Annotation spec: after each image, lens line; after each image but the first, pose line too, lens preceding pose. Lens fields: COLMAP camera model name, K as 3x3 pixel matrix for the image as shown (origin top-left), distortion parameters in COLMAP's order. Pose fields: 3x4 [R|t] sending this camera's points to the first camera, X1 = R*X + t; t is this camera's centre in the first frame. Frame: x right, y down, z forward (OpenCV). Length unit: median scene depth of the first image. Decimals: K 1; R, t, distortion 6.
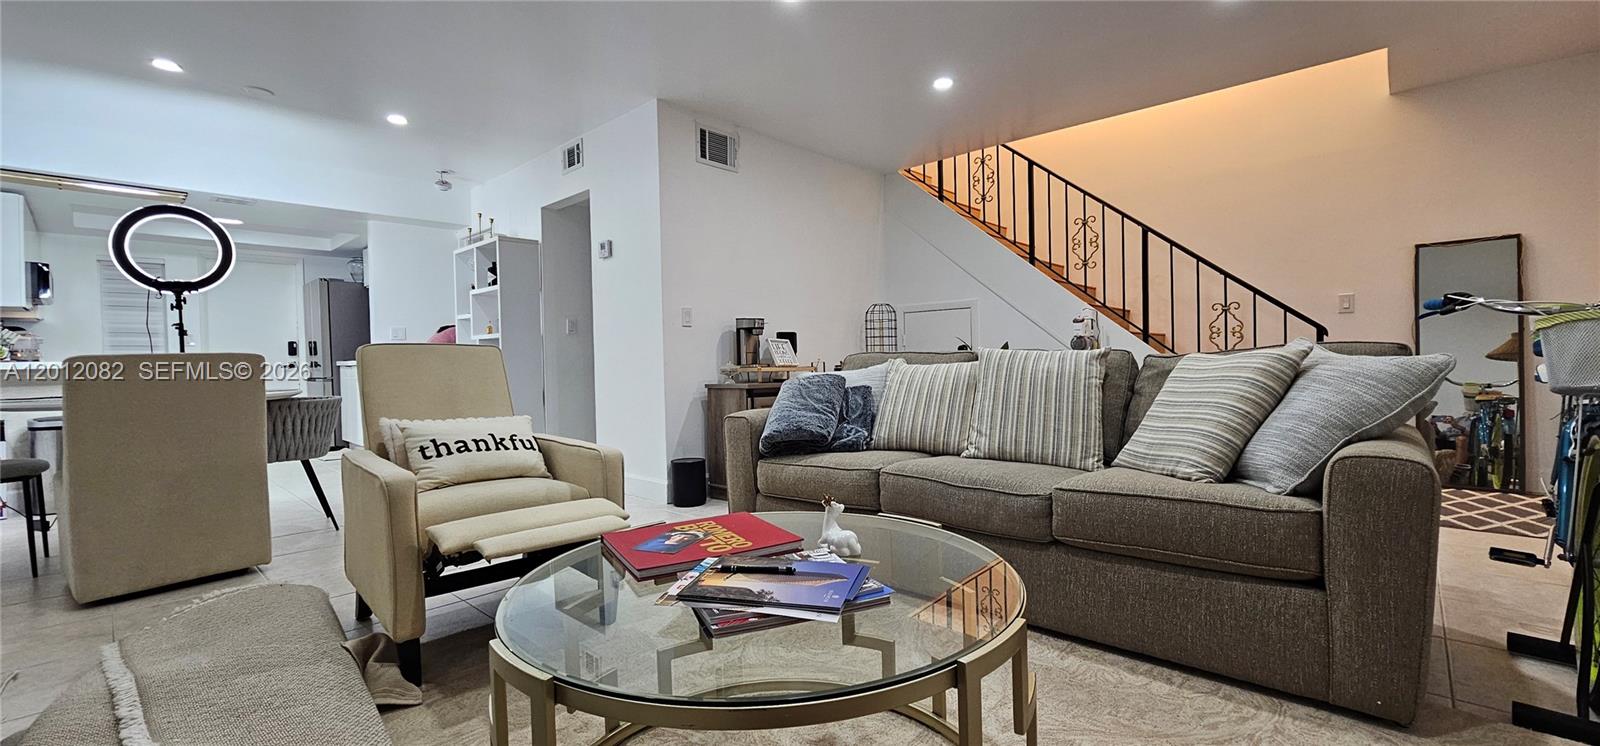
lens RADIAL K [[653.3, 0, 807.5], [0, 653.3, 374.0], [0, 0, 1]] dist [-0.001575, 0.000338]
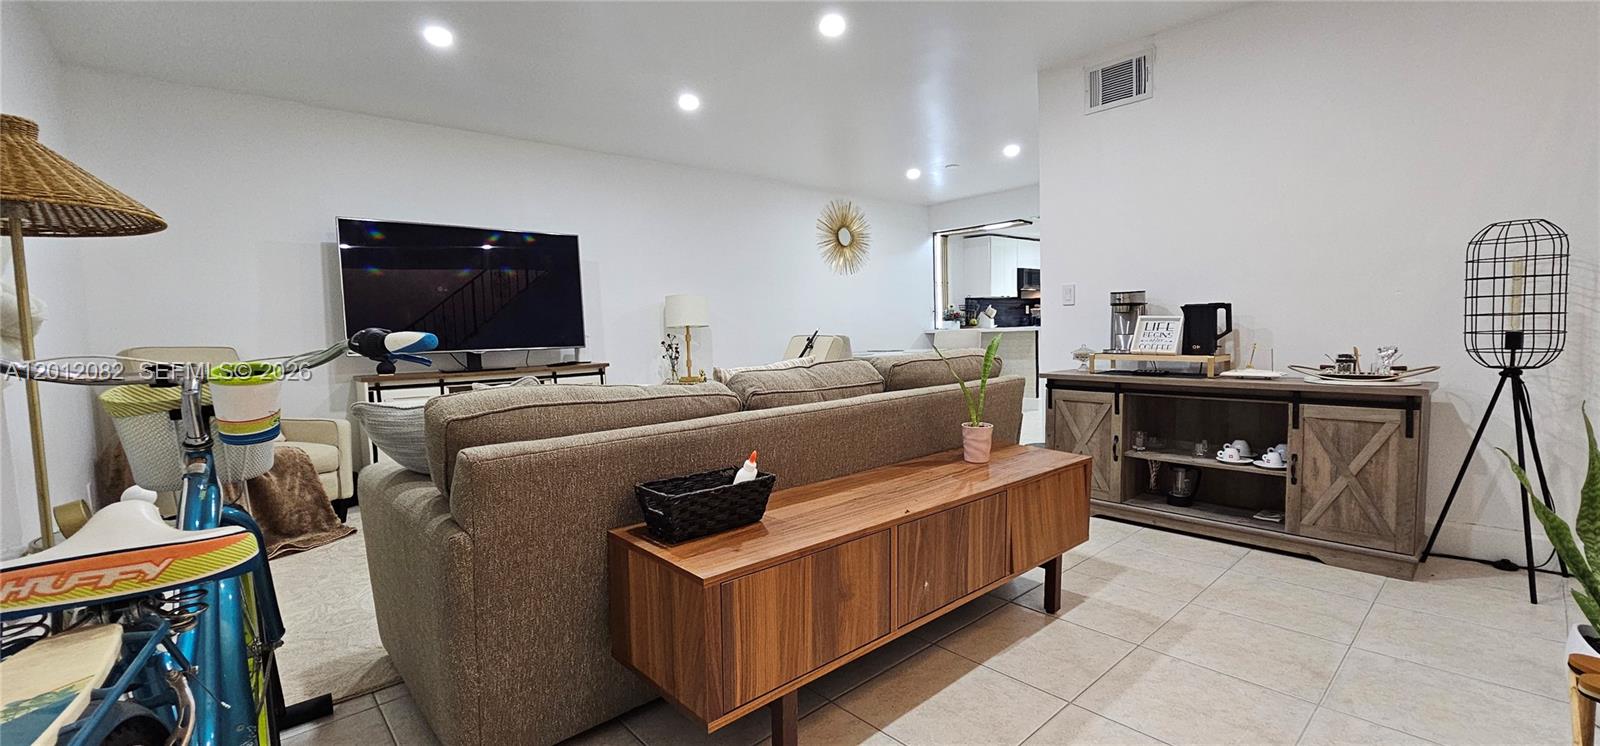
lens RADIAL K [[653.3, 0, 807.5], [0, 653.3, 374.0], [0, 0, 1]] dist [-0.001575, 0.000338]
pose [[-0.092467, 0.090984, -0.991550, 0.593351], [0.014956, 0.995831, 0.089982, -0.049993], [0.995603, -0.006509, -0.093443, 0.552574]]
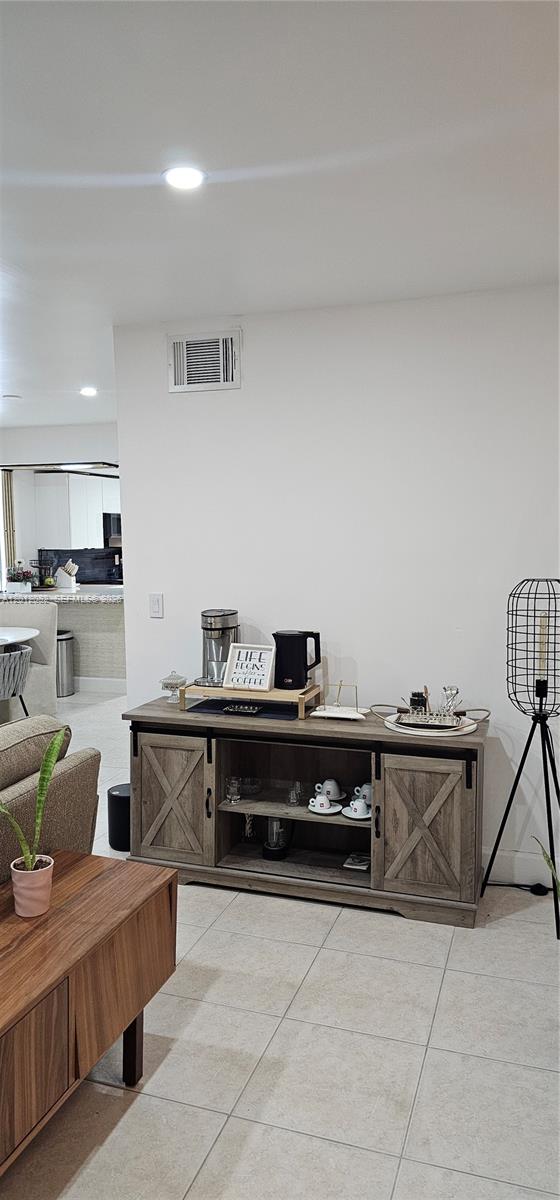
lens RADIAL K [[801.0, 0, 277.5], [0, 801.0, 610.4], [0, 0, 1]] dist [0.094084, -0.126129]
pose [[0.407907, 0.102203, -0.907285, 0.558844], [-0.014640, 0.994319, 0.105426, -0.140534], [0.912906, -0.029721, 0.407086, 0.574155]]
